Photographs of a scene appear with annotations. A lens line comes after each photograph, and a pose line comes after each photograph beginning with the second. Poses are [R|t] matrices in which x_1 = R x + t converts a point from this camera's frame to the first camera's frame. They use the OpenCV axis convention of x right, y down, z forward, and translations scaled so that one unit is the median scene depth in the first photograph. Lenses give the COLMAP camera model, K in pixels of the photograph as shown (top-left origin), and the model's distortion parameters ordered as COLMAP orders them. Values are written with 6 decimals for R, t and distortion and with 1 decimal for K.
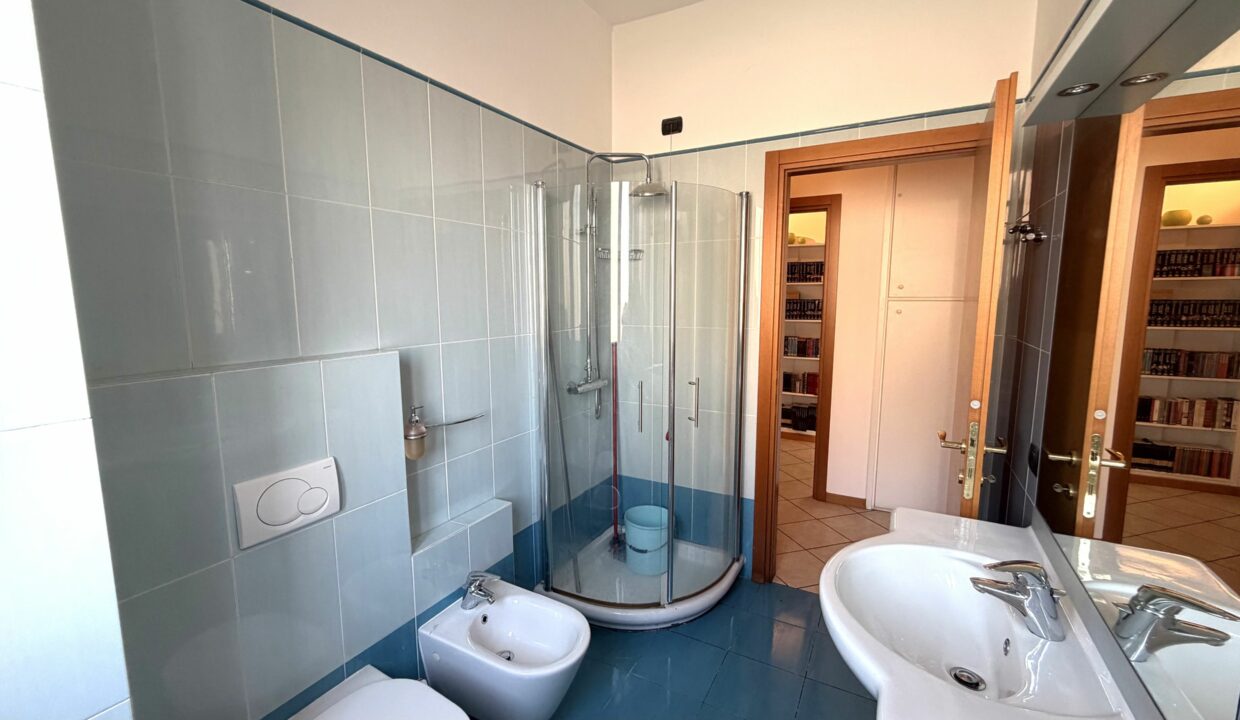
lens RADIAL K [[507.5, 0, 620.5], [0, 507.5, 358.7], [0, 0, 1]] dist [0.001452, -0.000462]
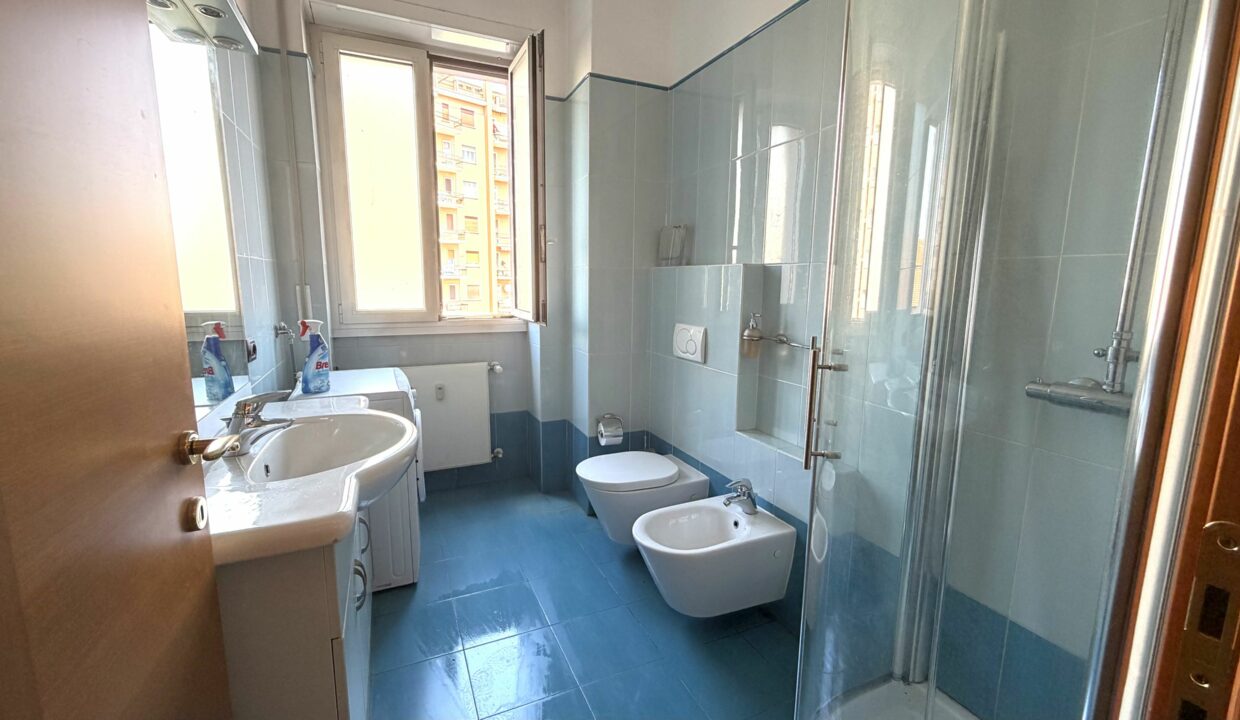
lens RADIAL K [[507.5, 0, 617.0], [0, 507.5, 358.7], [0, 0, 1]] dist [0.001452, -0.000462]
pose [[-0.601815, 0.120937, -0.789426, 0.809606], [-0.111788, 0.965981, 0.233206, -0.042427], [0.790773, 0.228595, -0.567822, 1.659707]]
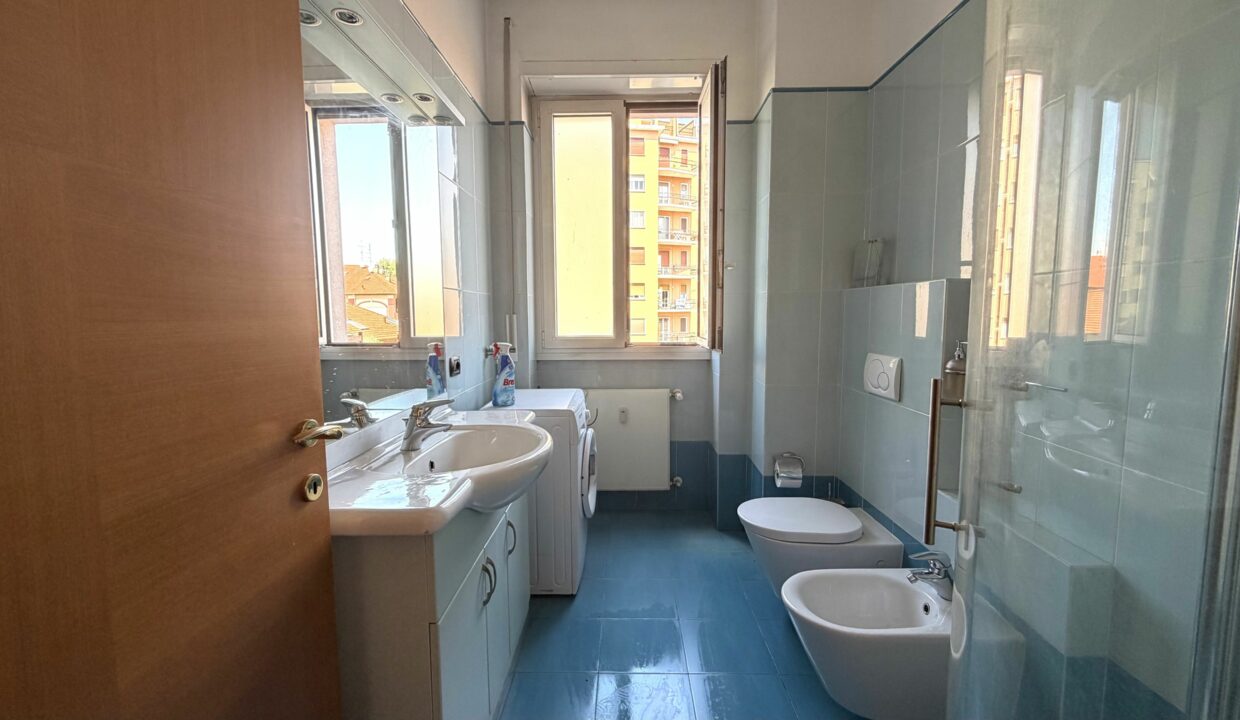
lens RADIAL K [[507.5, 0, 620.4], [0, 507.5, 358.7], [0, 0, 1]] dist [0.001452, -0.000462]
pose [[-0.886115, 0.052591, -0.460472, 0.634363], [-0.050038, 0.976878, 0.207861, -0.032274], [0.460756, 0.207230, -0.862995, 1.749016]]
